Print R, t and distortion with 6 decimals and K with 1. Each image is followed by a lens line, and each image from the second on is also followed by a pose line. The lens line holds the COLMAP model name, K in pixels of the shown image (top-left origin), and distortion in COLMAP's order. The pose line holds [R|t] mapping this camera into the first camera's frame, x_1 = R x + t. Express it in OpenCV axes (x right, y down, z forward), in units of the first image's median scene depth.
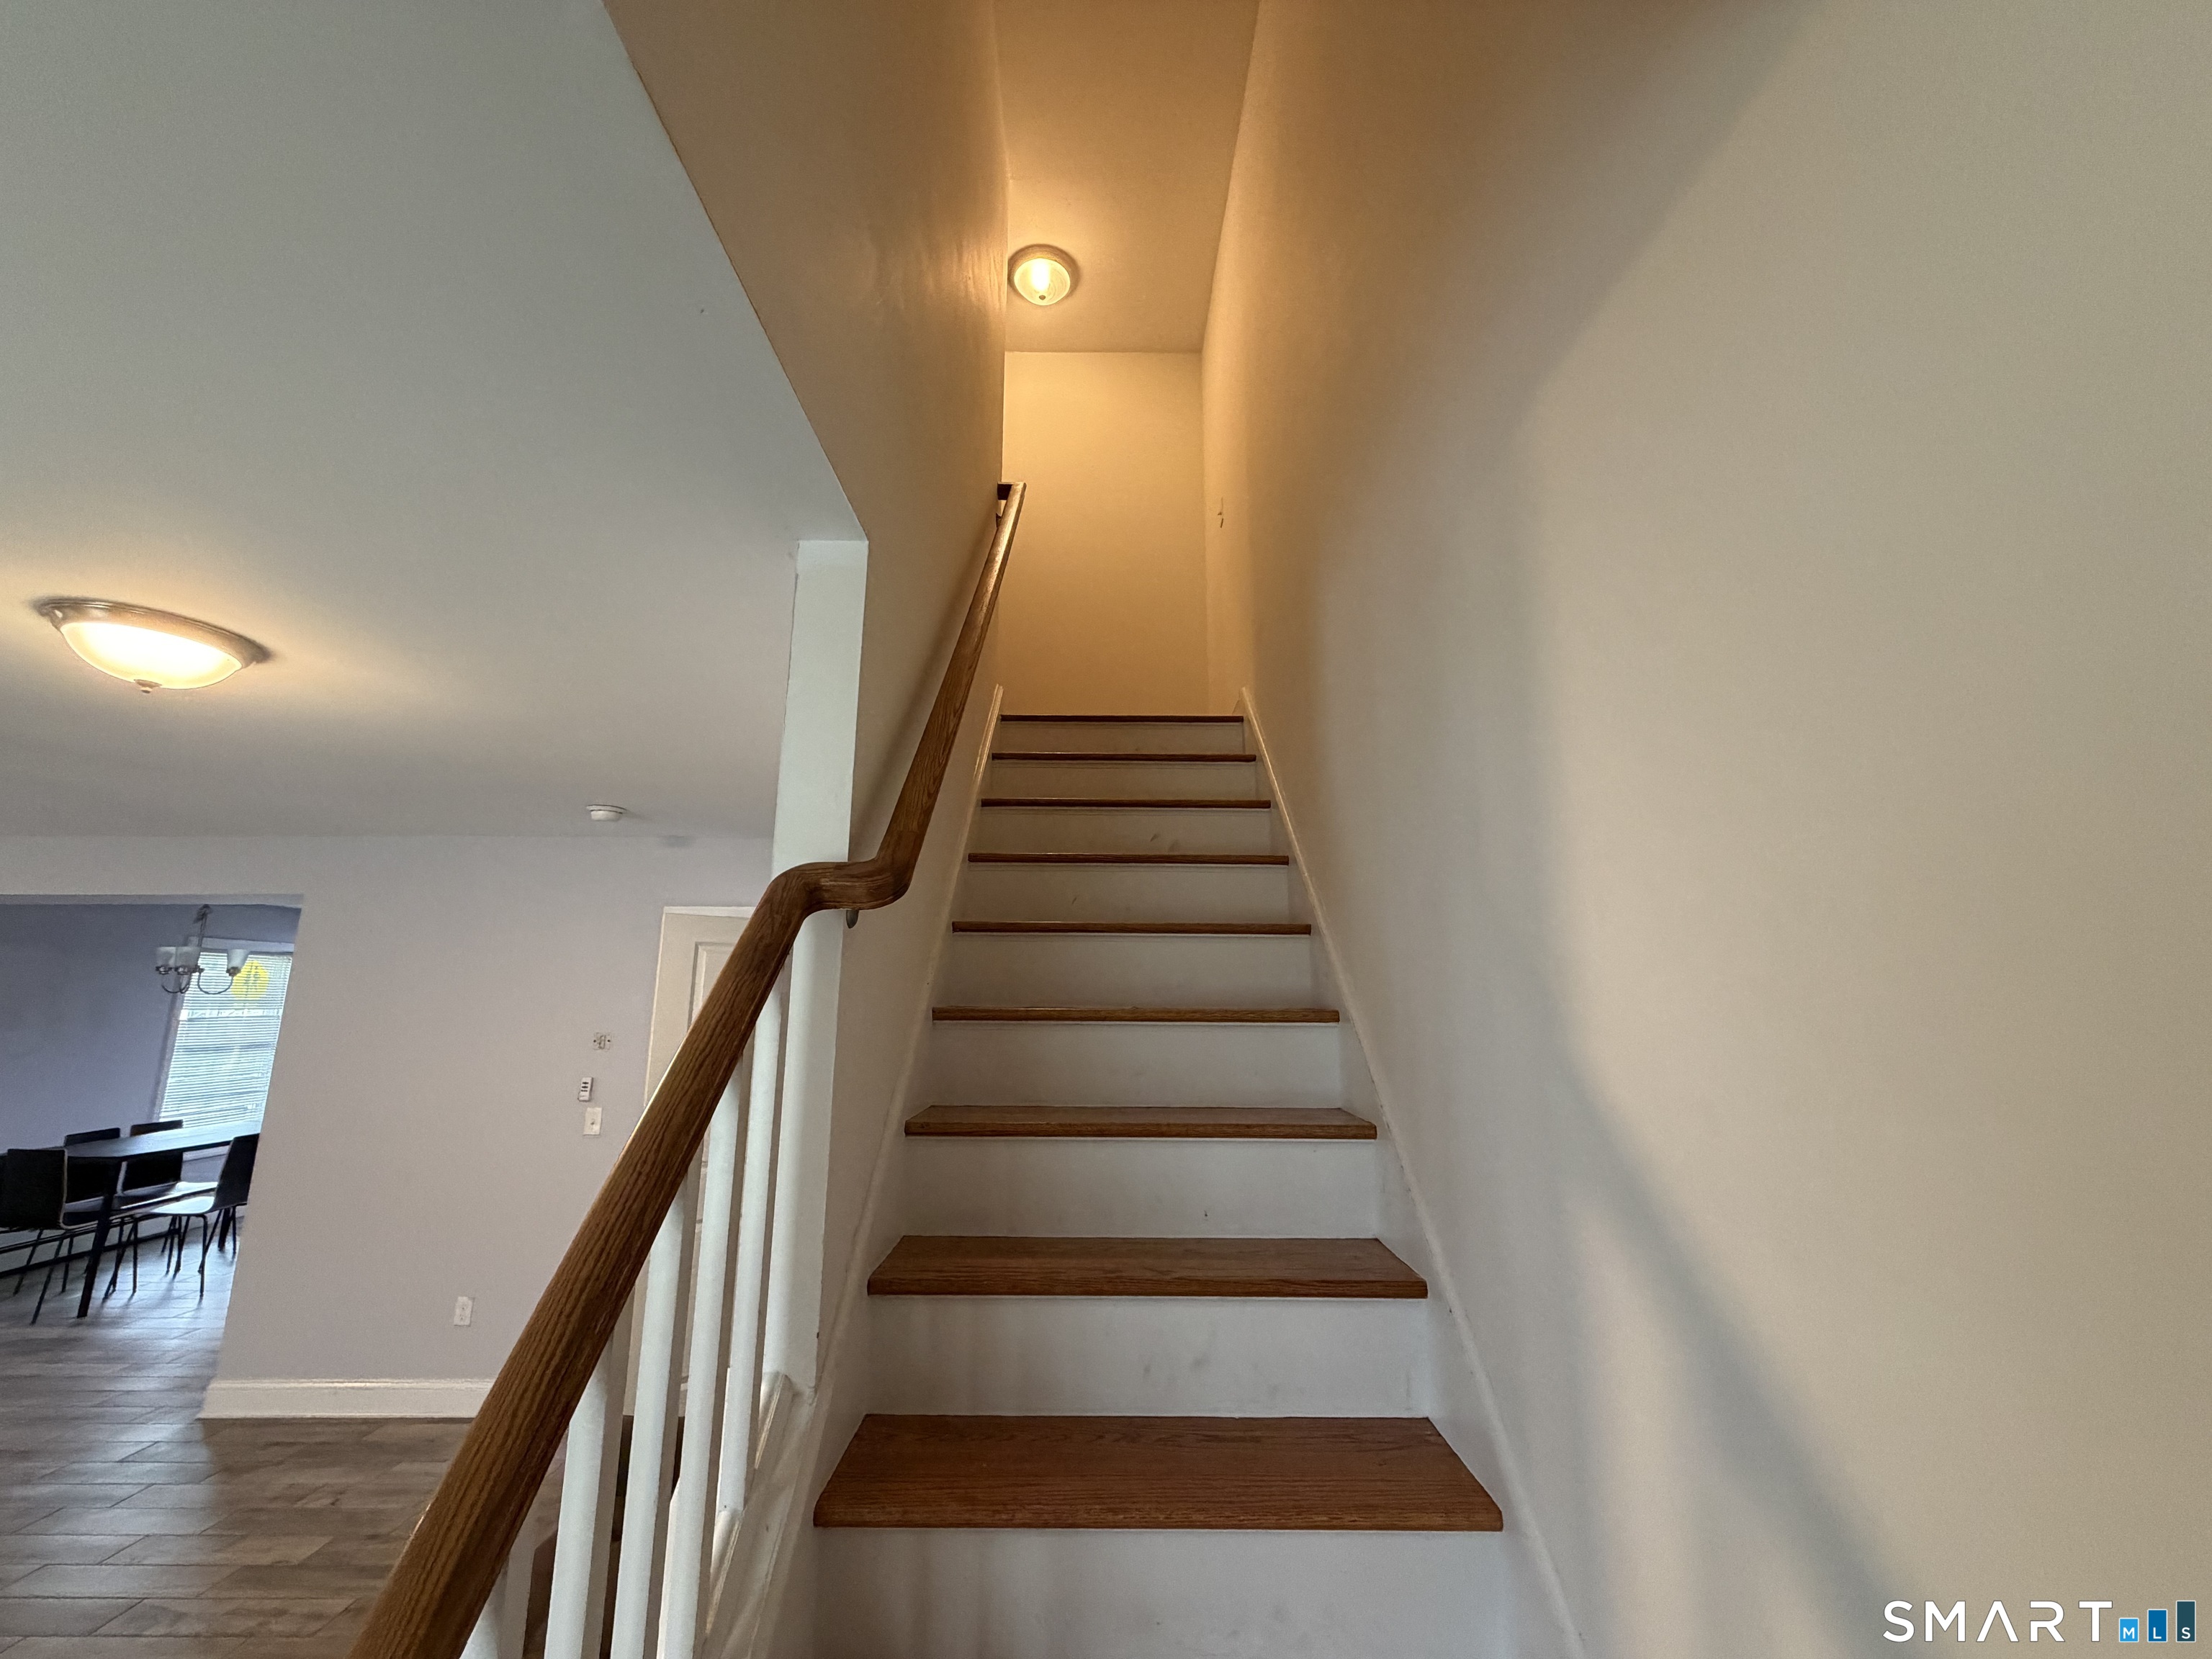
lens RADIAL K [[882.6, 0, 1106.0], [0, 882.6, 829.5], [0, 0, 1]] dist [0.000141, 0.000293]
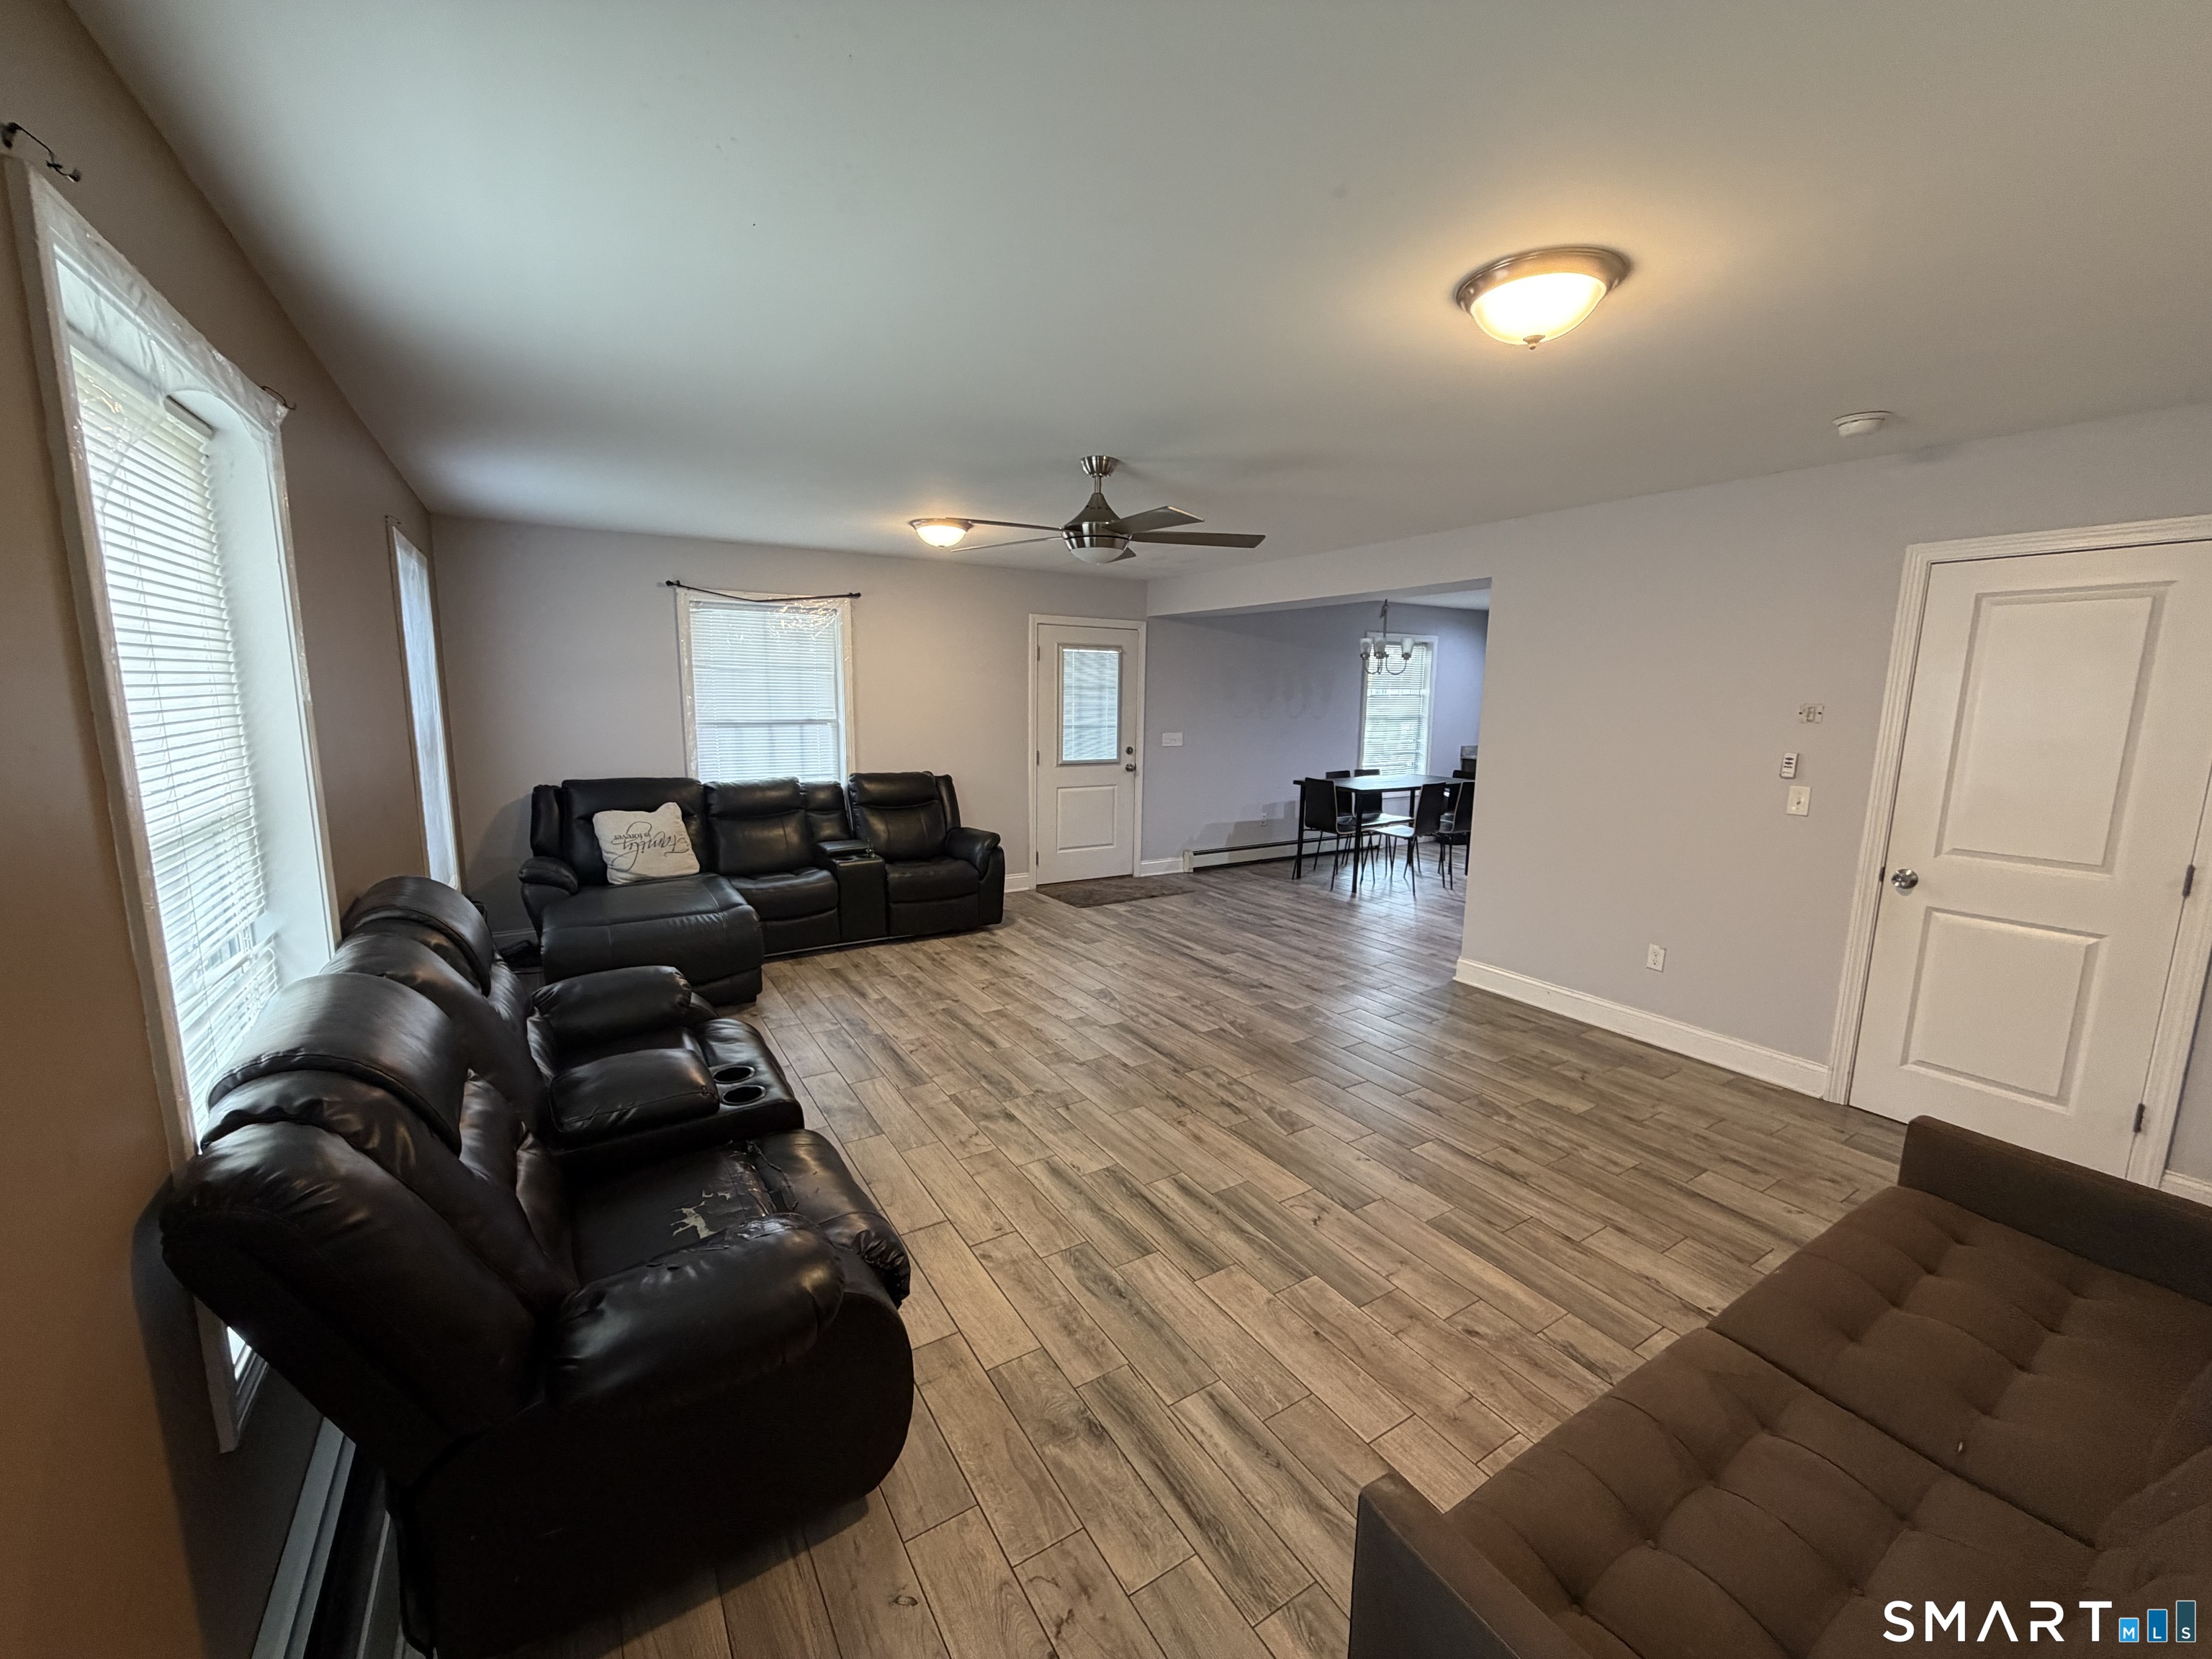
lens RADIAL K [[882.9, 0, 1106.0], [0, 882.9, 829.5], [0, 0, 1]] dist [-0.000860, -0.000031]
pose [[0.520706, 0.136241, -0.842795, -0.181595], [0.155005, 0.955691, 0.250258, 0.022772], [0.839547, -0.260948, 0.476515, -0.031180]]
